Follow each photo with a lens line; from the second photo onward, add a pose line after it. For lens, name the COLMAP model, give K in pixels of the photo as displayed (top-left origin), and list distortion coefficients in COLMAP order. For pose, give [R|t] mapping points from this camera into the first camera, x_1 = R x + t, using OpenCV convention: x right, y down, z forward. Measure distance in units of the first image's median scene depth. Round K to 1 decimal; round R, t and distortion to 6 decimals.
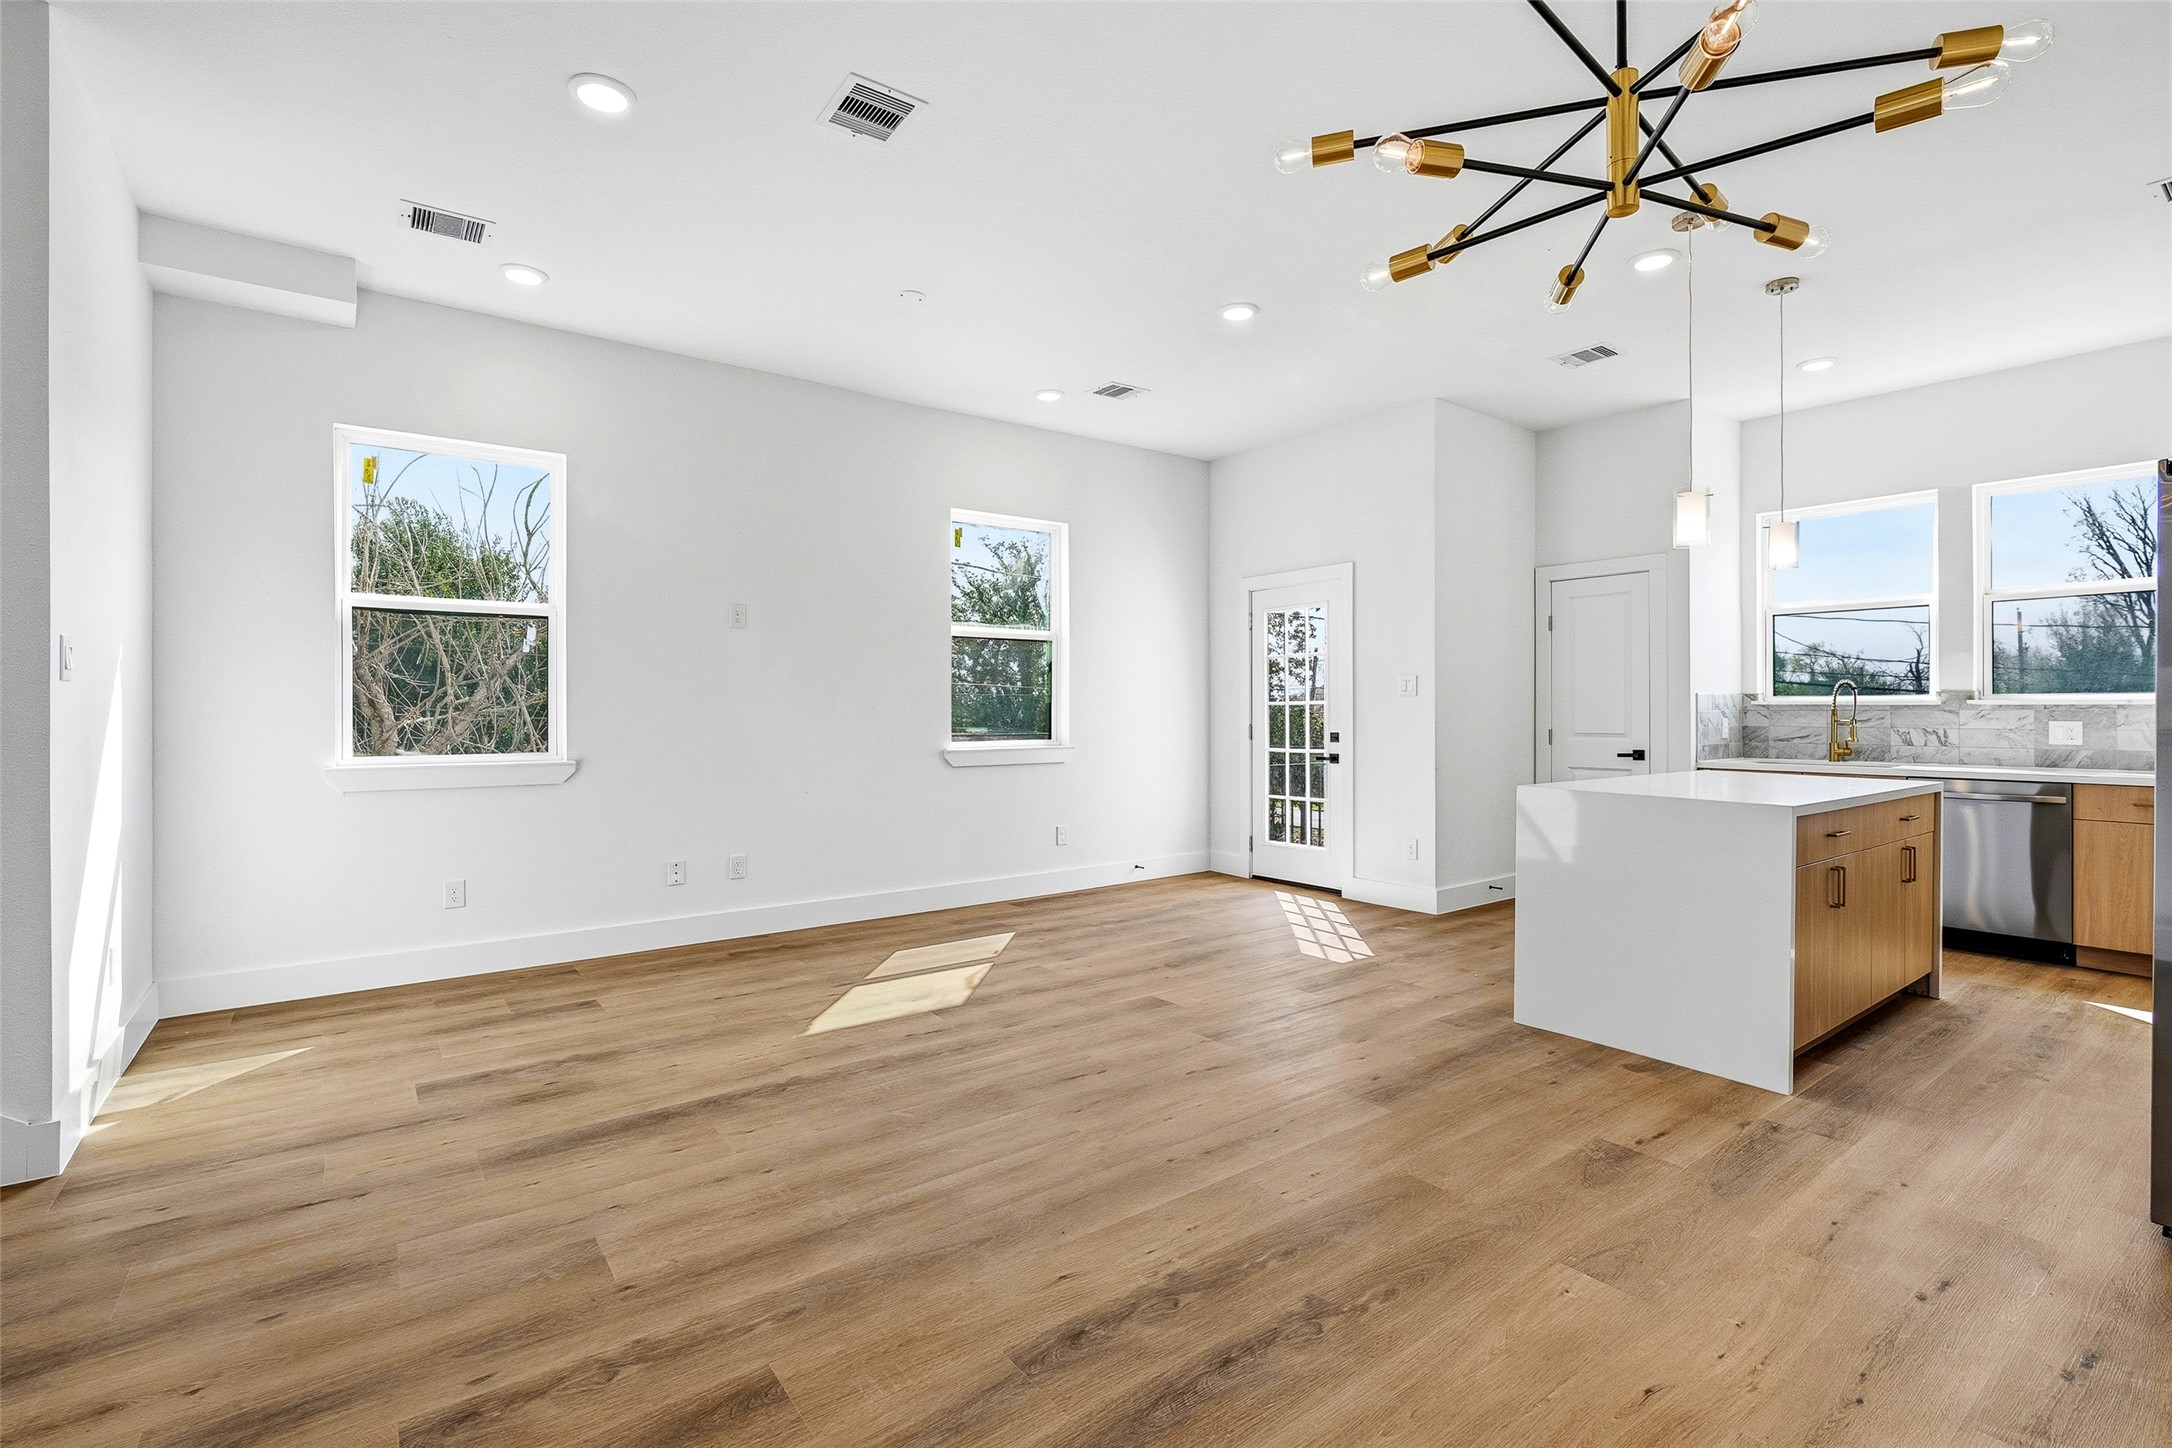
lens RADIAL K [[985.1, 0, 1088.1], [0, 985.1, 715.6], [0, 0, 1]] dist [-0.010792, 0.004577]
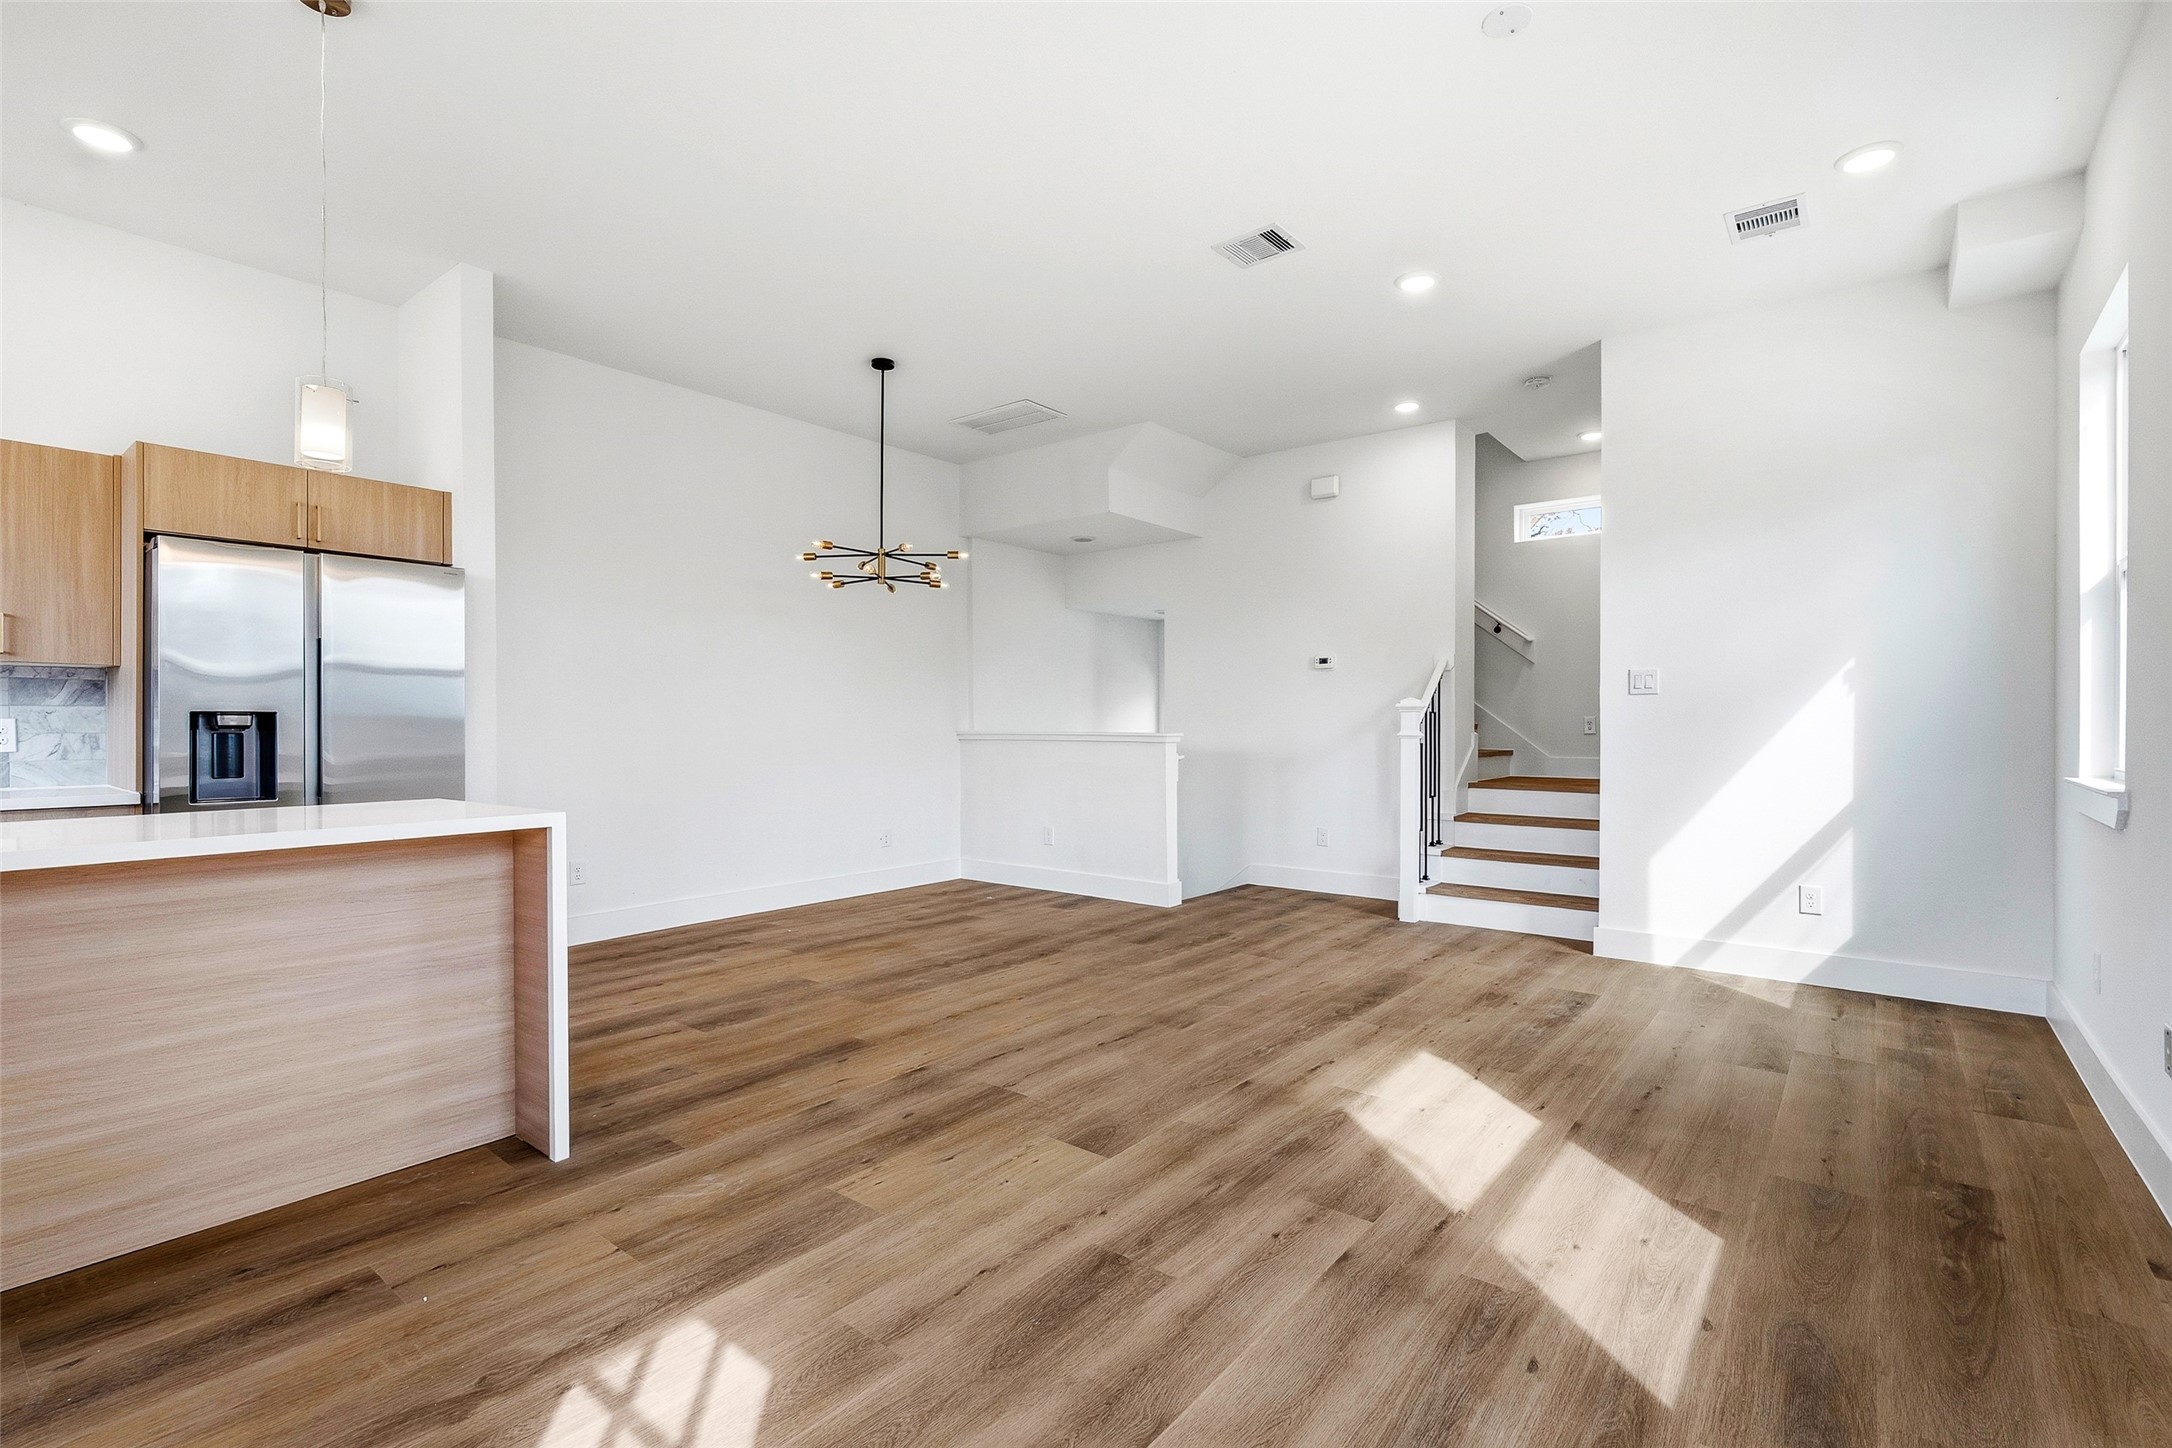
lens RADIAL K [[985.1, 0, 1093.8], [0, 985.1, 720.9], [0, 0, 1]] dist [-0.010792, 0.004577]
pose [[-0.967423, -0.002016, -0.253158, 0.286971], [-0.003329, 0.999983, 0.004757, 0.003516], [0.253144, 0.005445, -0.967413, 1.977858]]
